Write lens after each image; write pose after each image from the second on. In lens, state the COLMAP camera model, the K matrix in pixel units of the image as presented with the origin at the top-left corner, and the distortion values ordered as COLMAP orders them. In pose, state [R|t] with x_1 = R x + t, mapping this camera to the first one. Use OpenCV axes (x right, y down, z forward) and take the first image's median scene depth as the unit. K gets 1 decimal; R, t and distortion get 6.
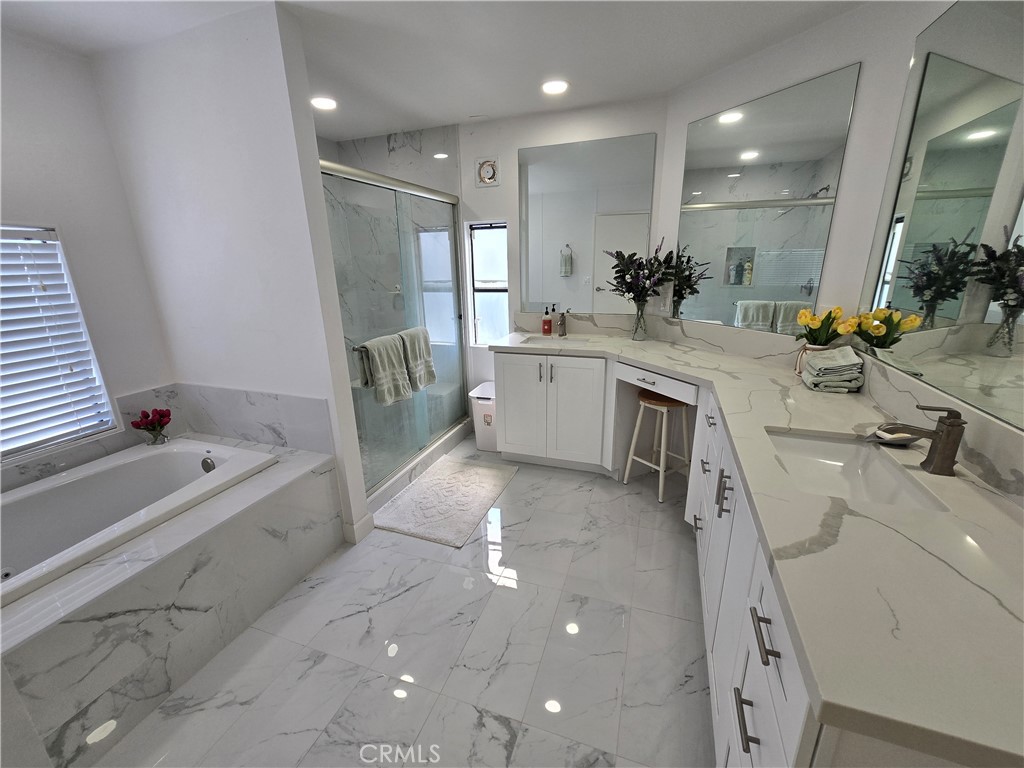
lens RADIAL K [[422.3, 0, 508.4], [0, 422.3, 388.8], [0, 0, 1]] dist [-0.002137, 0.000651]
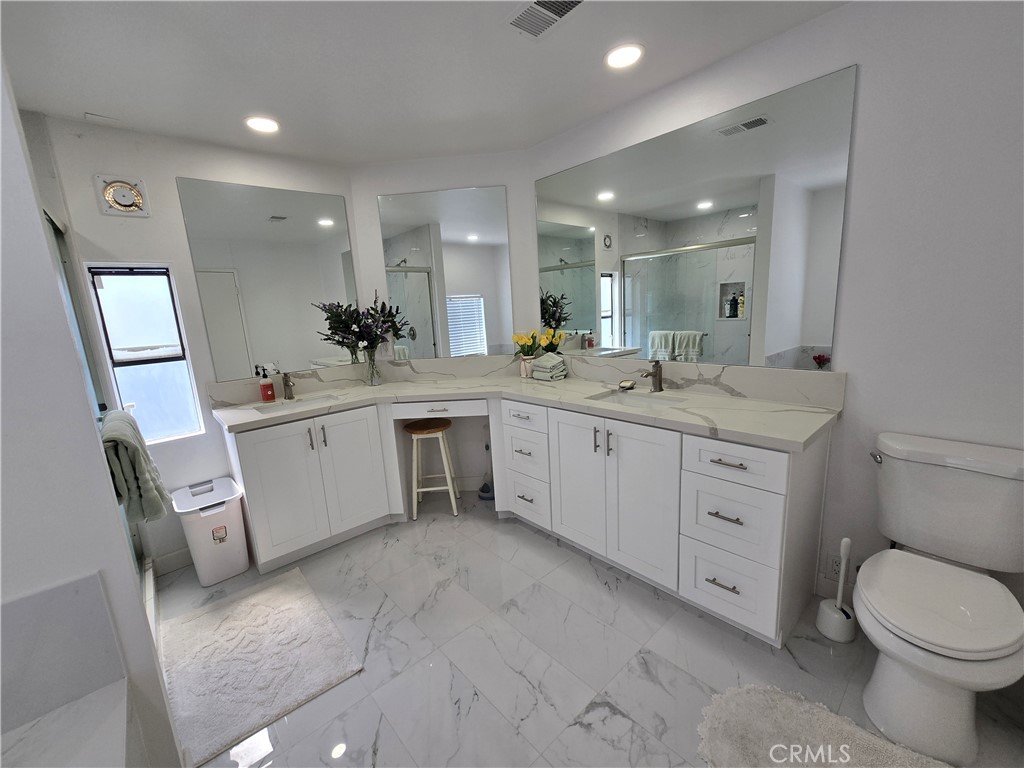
lens RADIAL K [[422.3, 0, 508.4], [0, 422.3, 388.8], [0, 0, 1]] dist [-0.002137, 0.000651]
pose [[0.475335, -0.175037, 0.862217, -0.510950], [0.301972, 0.952935, 0.026977, -0.043183], [-0.826359, 0.247542, 0.505820, 0.247178]]
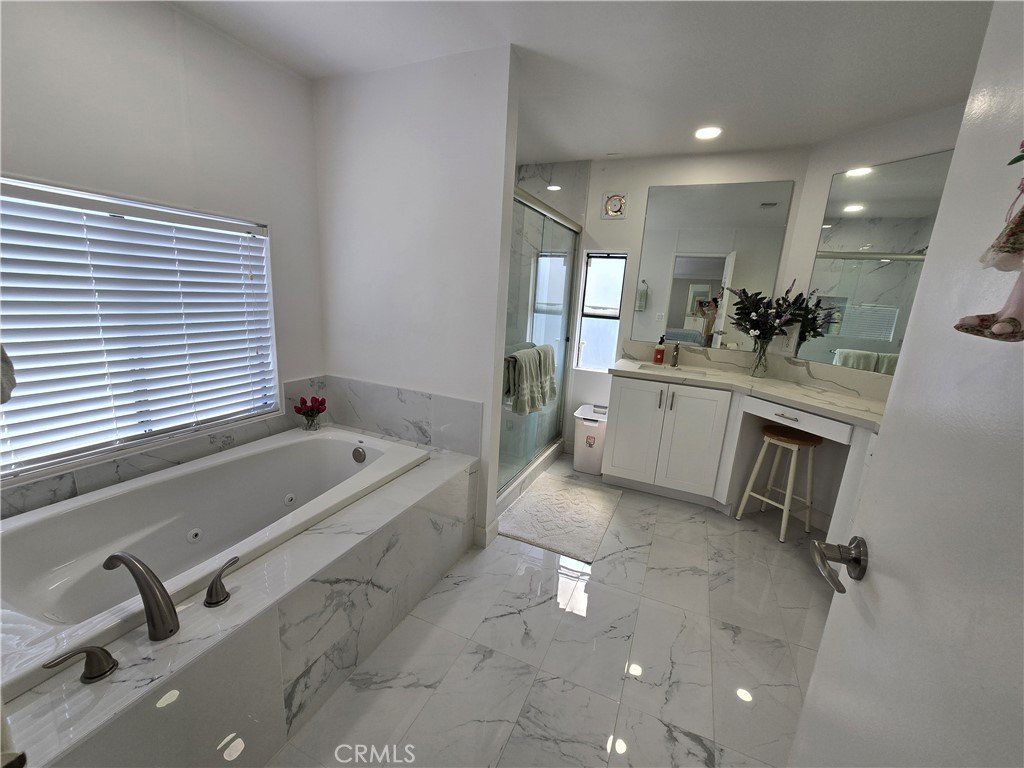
lens RADIAL K [[424.1, 0, 506.9], [0, 424.1, 388.6], [0, 0, 1]] dist [-0.001516, -0.000008]
pose [[0.993921, 0.095795, -0.054262, -0.272044], [-0.099284, 0.992885, -0.065738, 0.045180], [0.047578, 0.070726, 0.996360, -0.042304]]
